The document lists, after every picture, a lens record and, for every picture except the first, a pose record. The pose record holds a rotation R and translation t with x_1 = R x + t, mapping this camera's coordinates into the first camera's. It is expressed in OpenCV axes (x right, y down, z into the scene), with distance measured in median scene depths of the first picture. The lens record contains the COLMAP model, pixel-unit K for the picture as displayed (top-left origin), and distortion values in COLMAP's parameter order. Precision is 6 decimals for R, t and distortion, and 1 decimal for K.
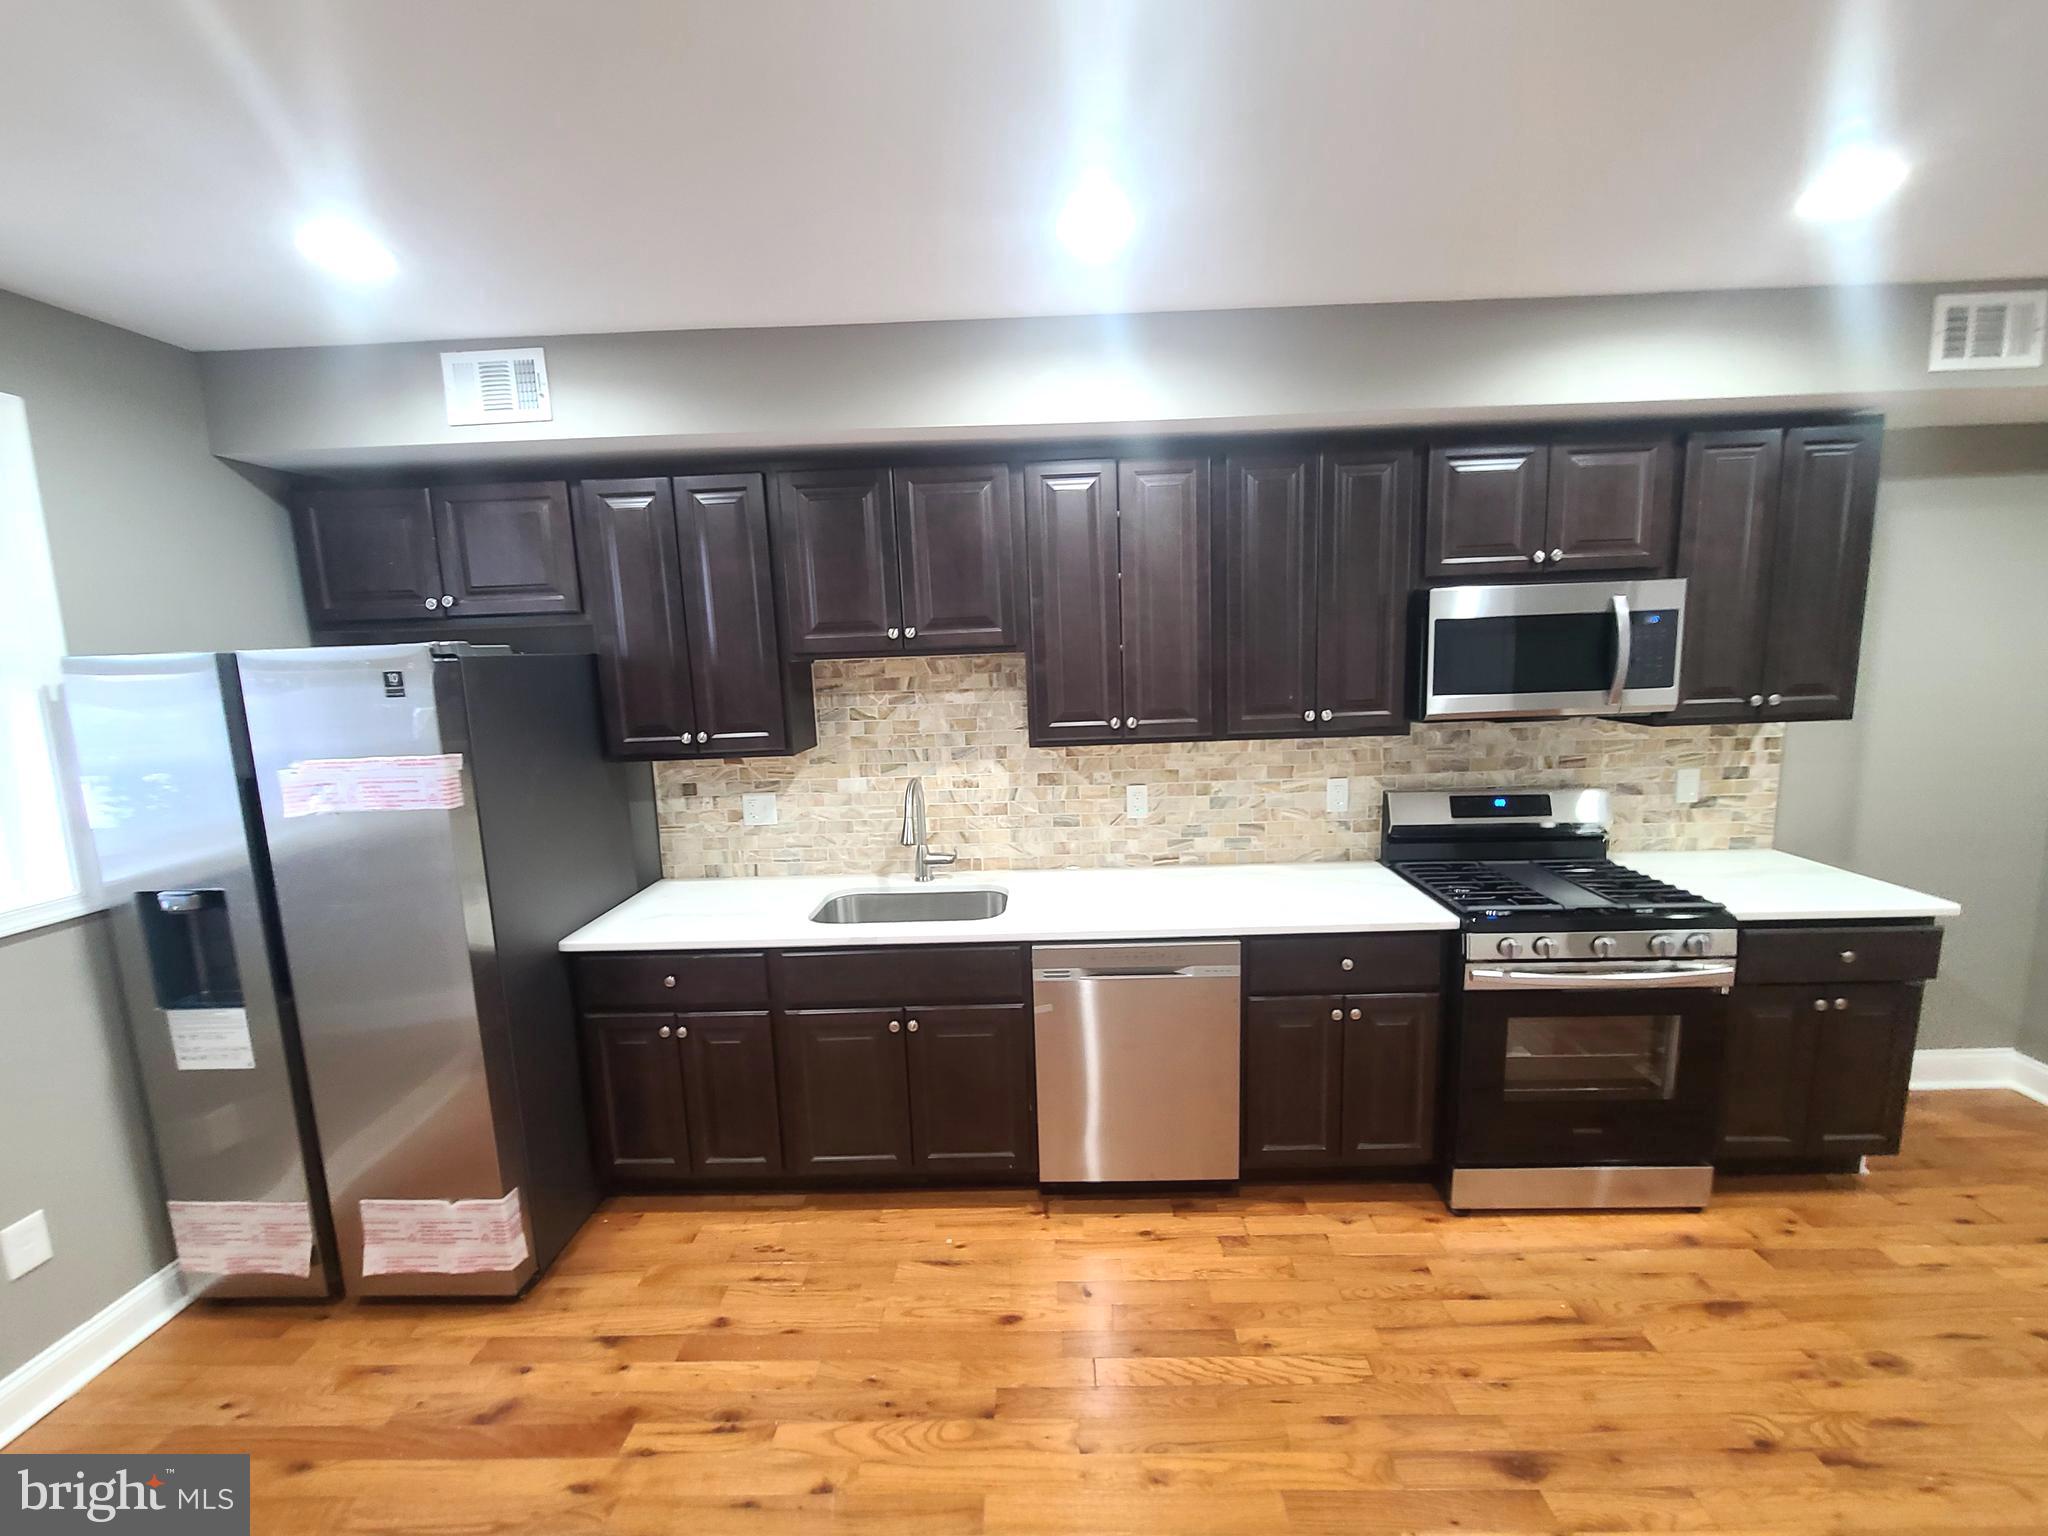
lens RADIAL K [[834.4, 0, 1030.5], [0, 834.4, 768.1], [0, 0, 1]] dist [-0.000893, -0.000449]
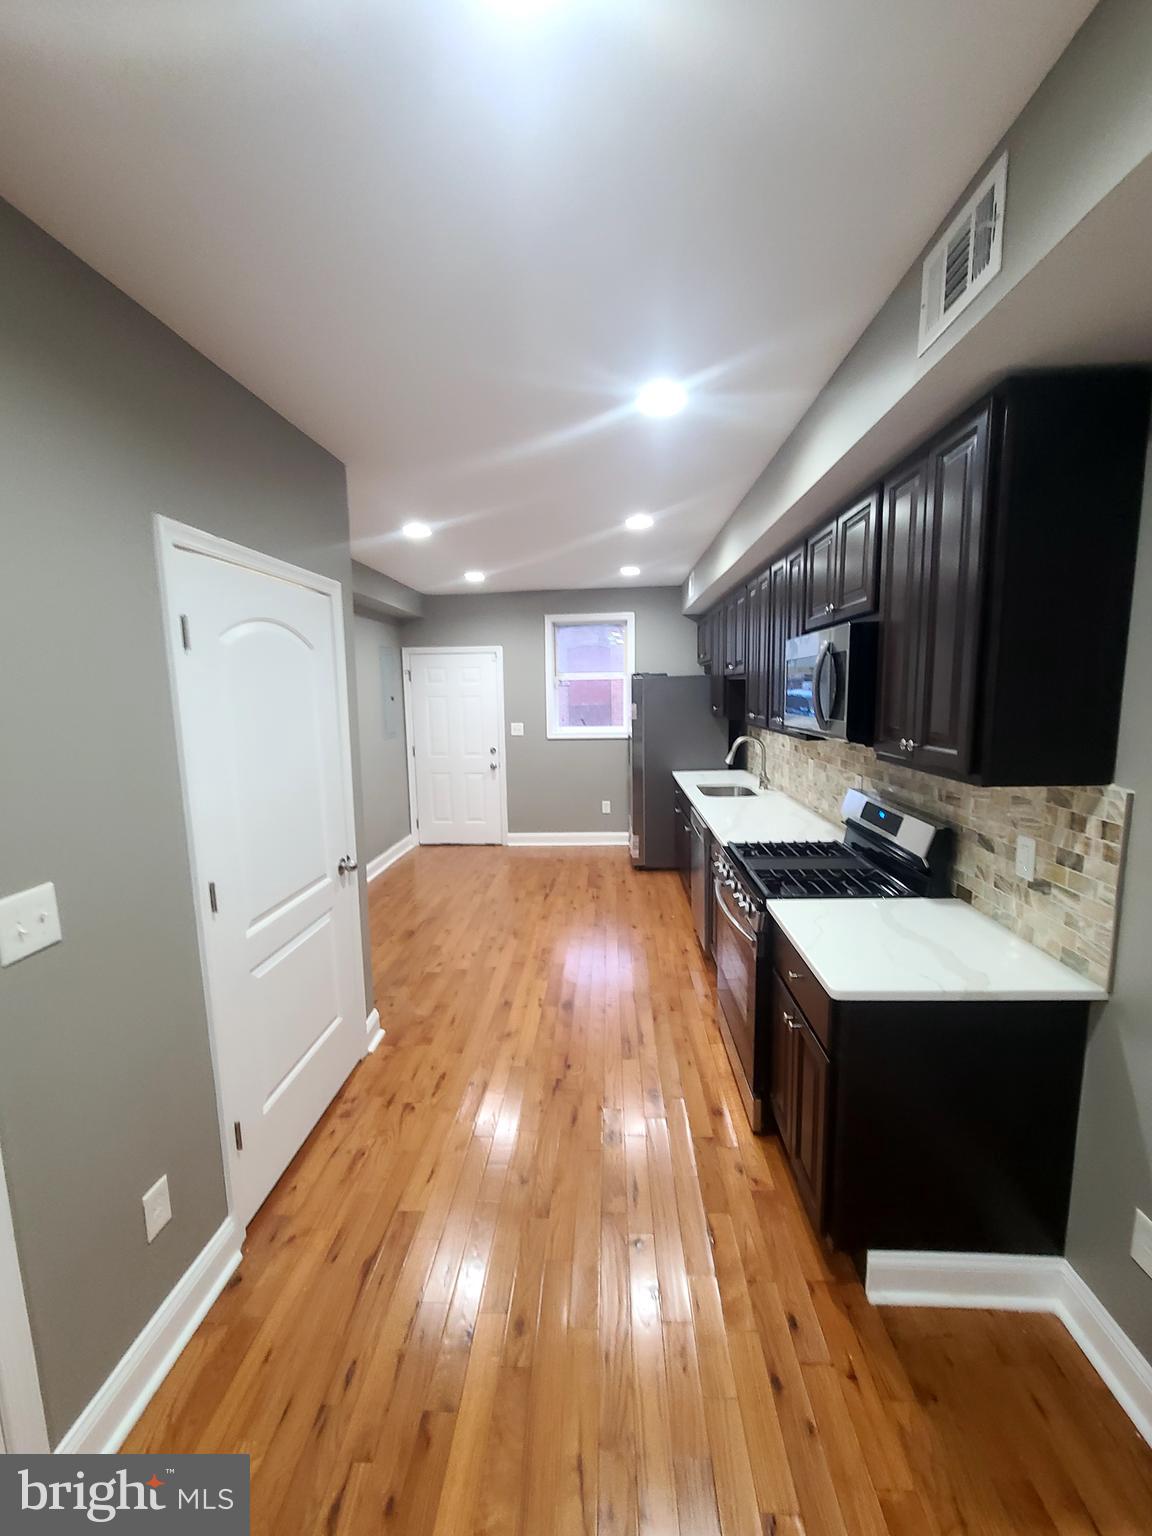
lens RADIAL K [[625.8, 0, 574.5], [0, 625.8, 769.4], [0, 0, 1]] dist [-0.000893, -0.000449]
pose [[-0.031853, 0.164913, -0.985794, 1.368978], [-0.123510, 0.978085, 0.167615, -0.108810], [0.991832, 0.127095, -0.010787, 0.555804]]
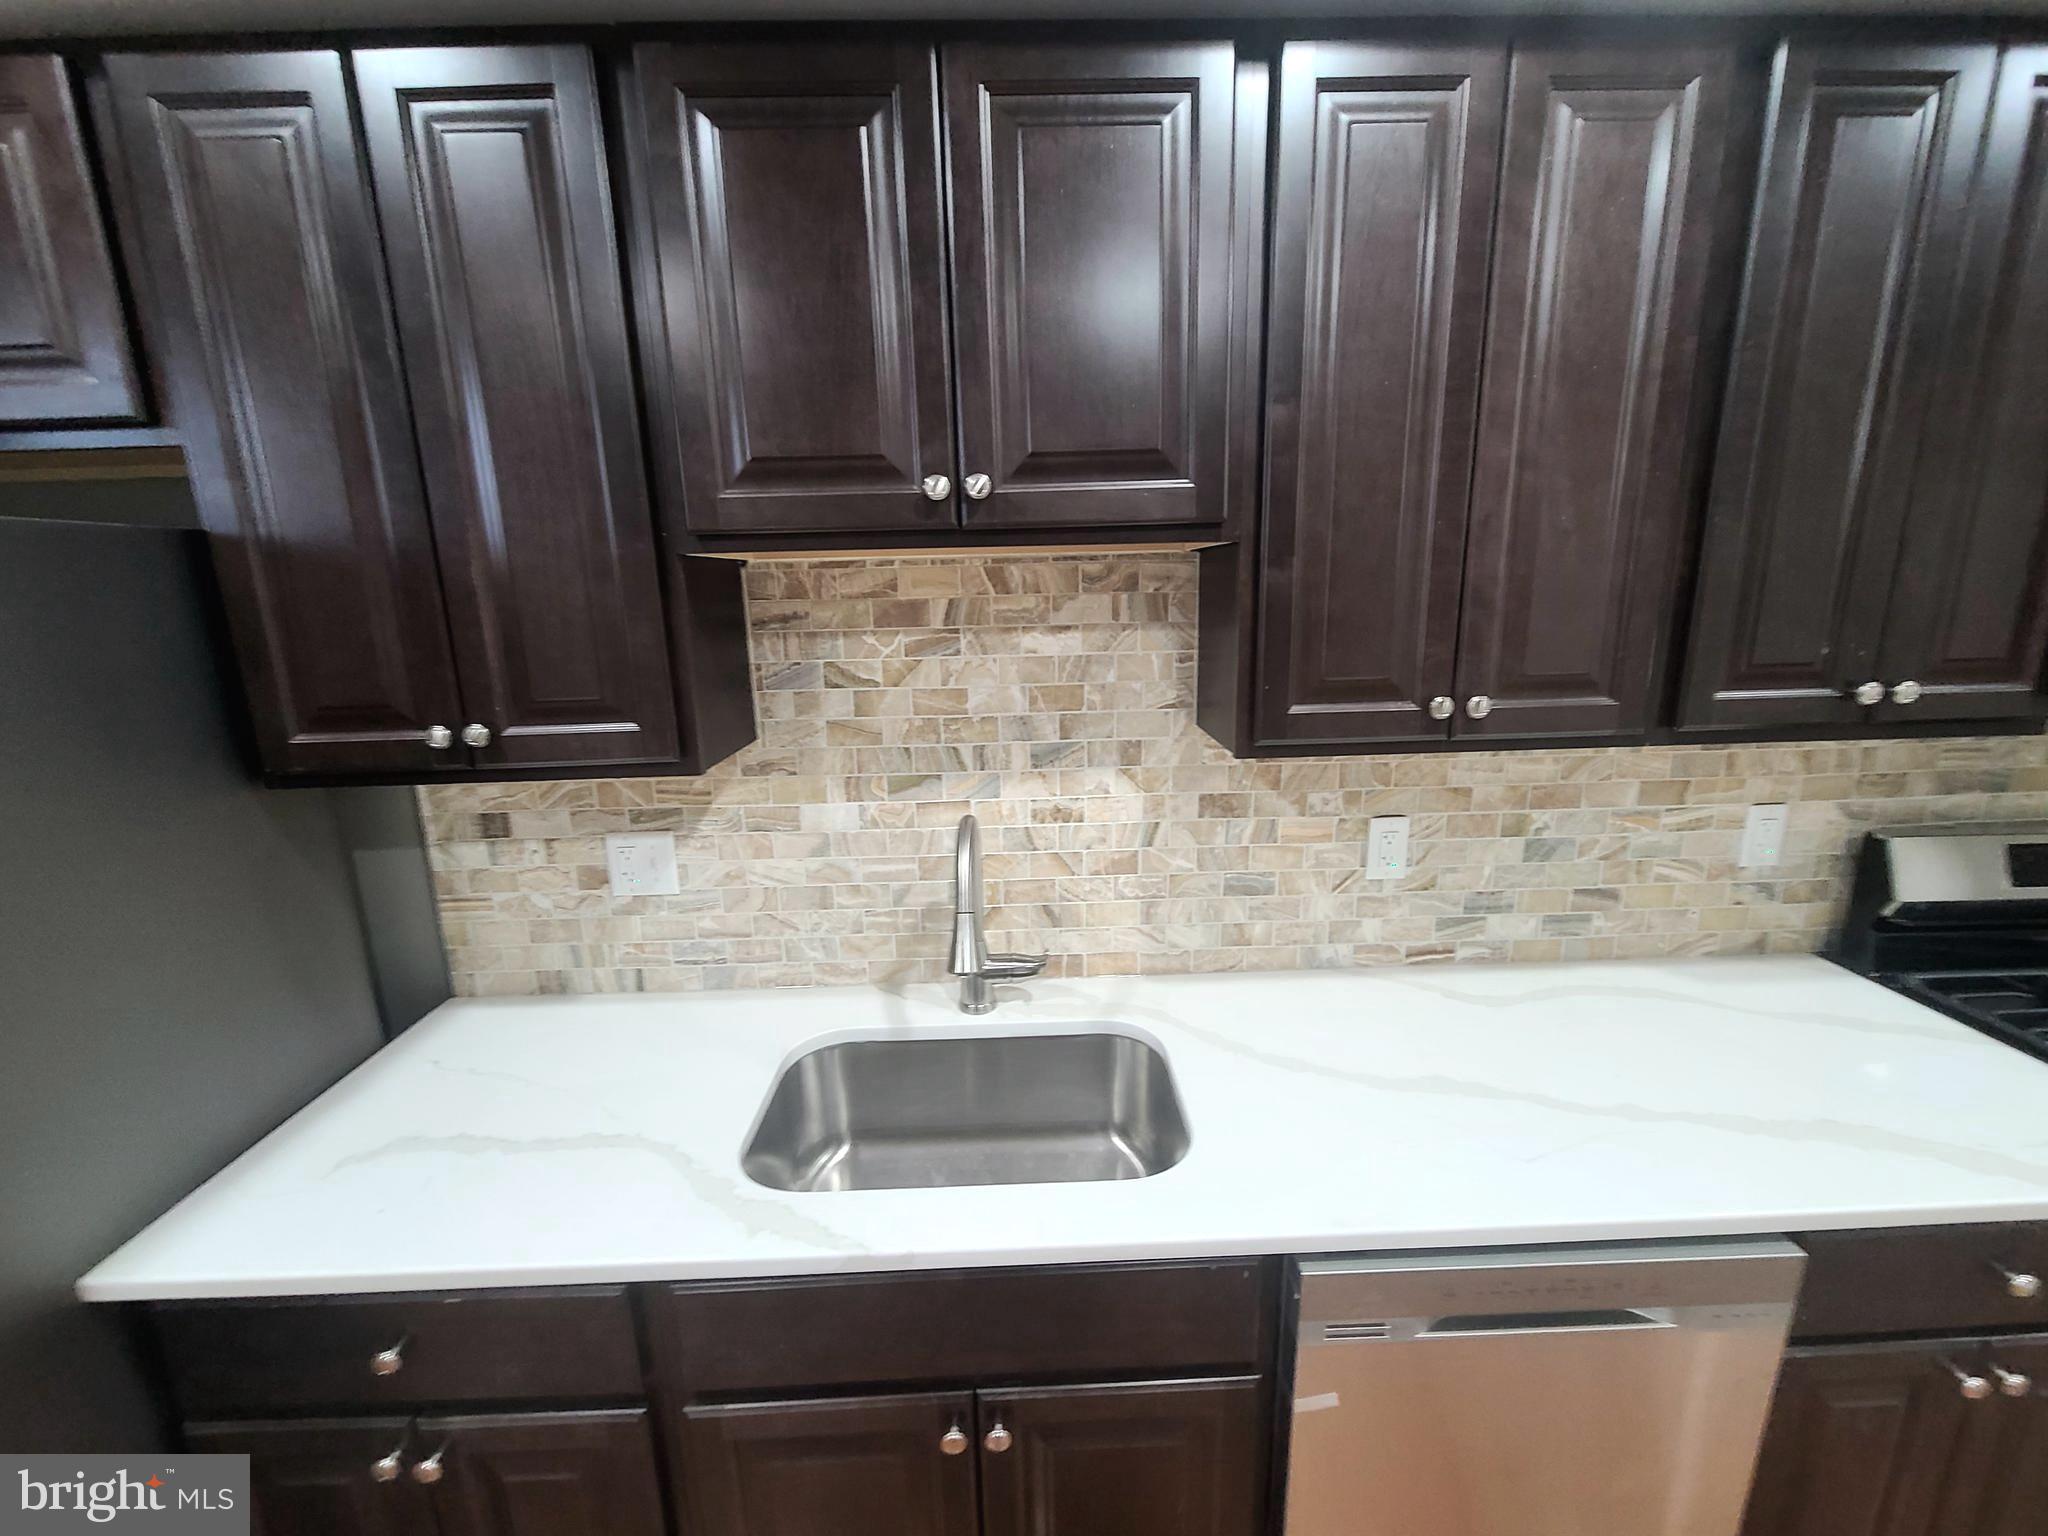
lens RADIAL K [[834.4, 0, 1030.0], [0, 834.4, 768.1], [0, 0, 1]] dist [-0.000893, -0.000449]
pose [[0.998526, 0.001088, 0.054267, -0.123250], [-0.005140, 0.997202, 0.074579, -0.047394], [-0.054034, -0.074748, 0.995737, 0.506209]]
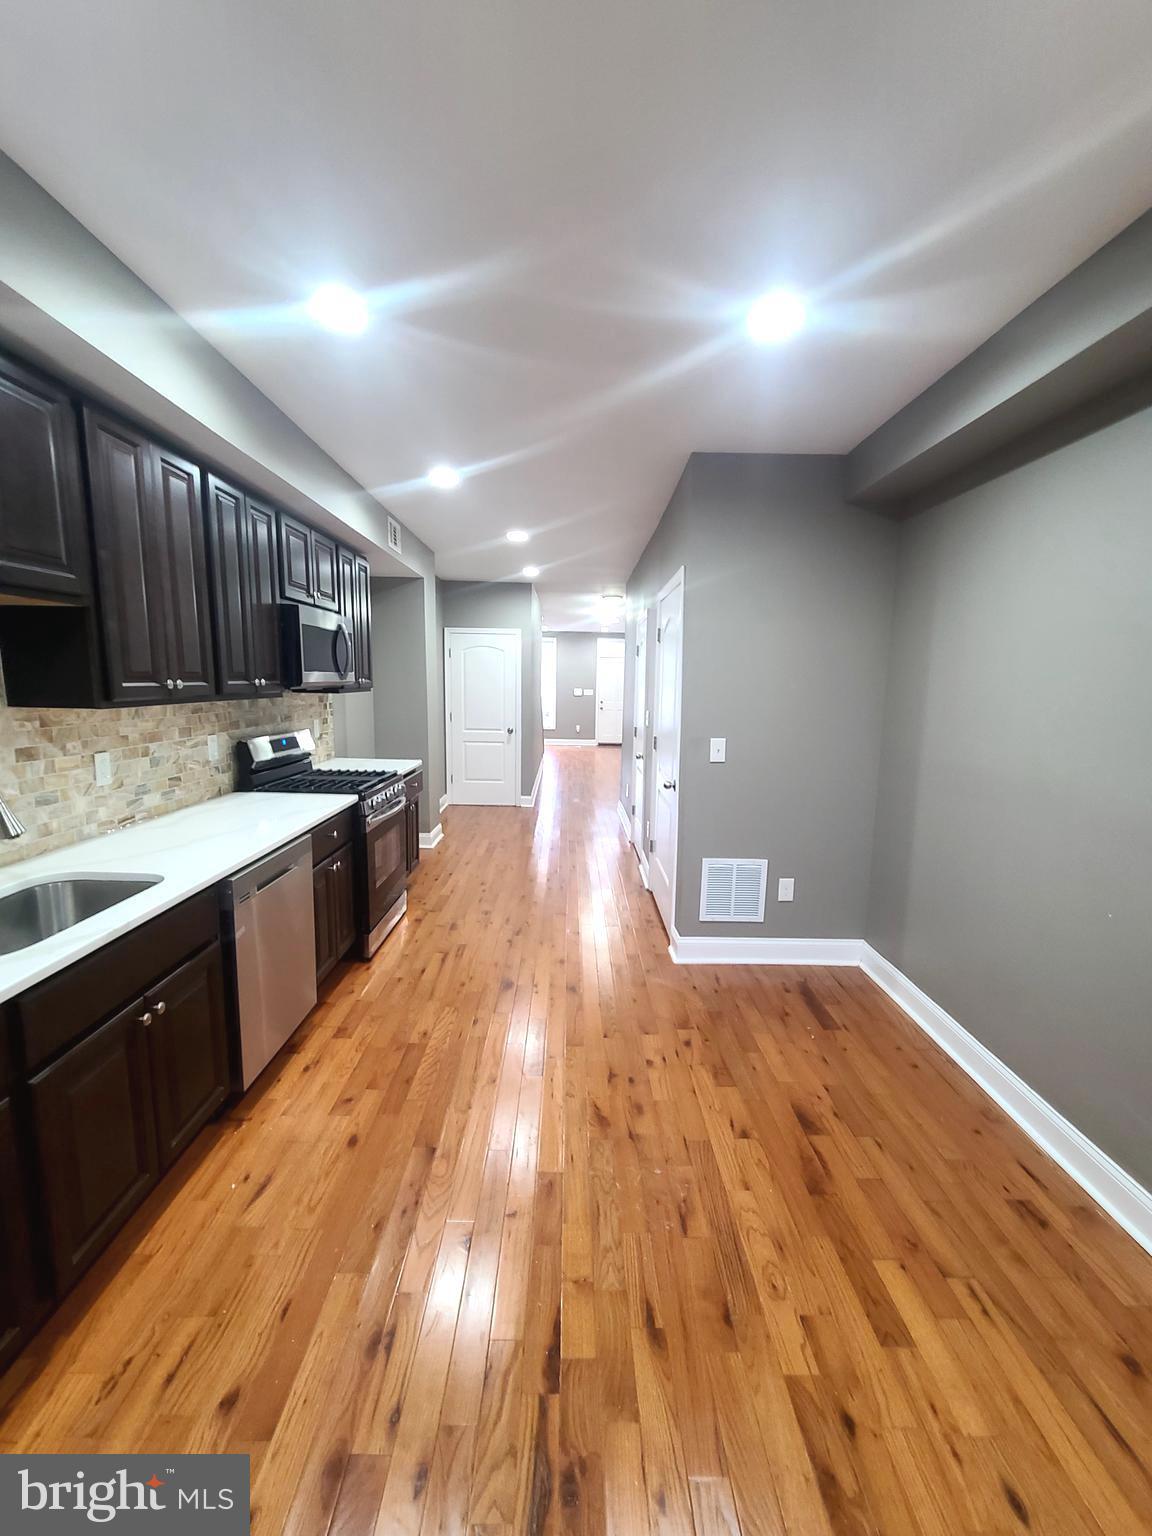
lens RADIAL K [[625.8, 0, 575.7], [0, 625.8, 780.6], [0, 0, 1]] dist [-0.000893, -0.000449]
pose [[-0.030732, -0.124791, 0.991707, -0.663357], [0.125366, 0.983859, 0.127688, 0.029431], [-0.991634, 0.128251, -0.014592, 0.441073]]
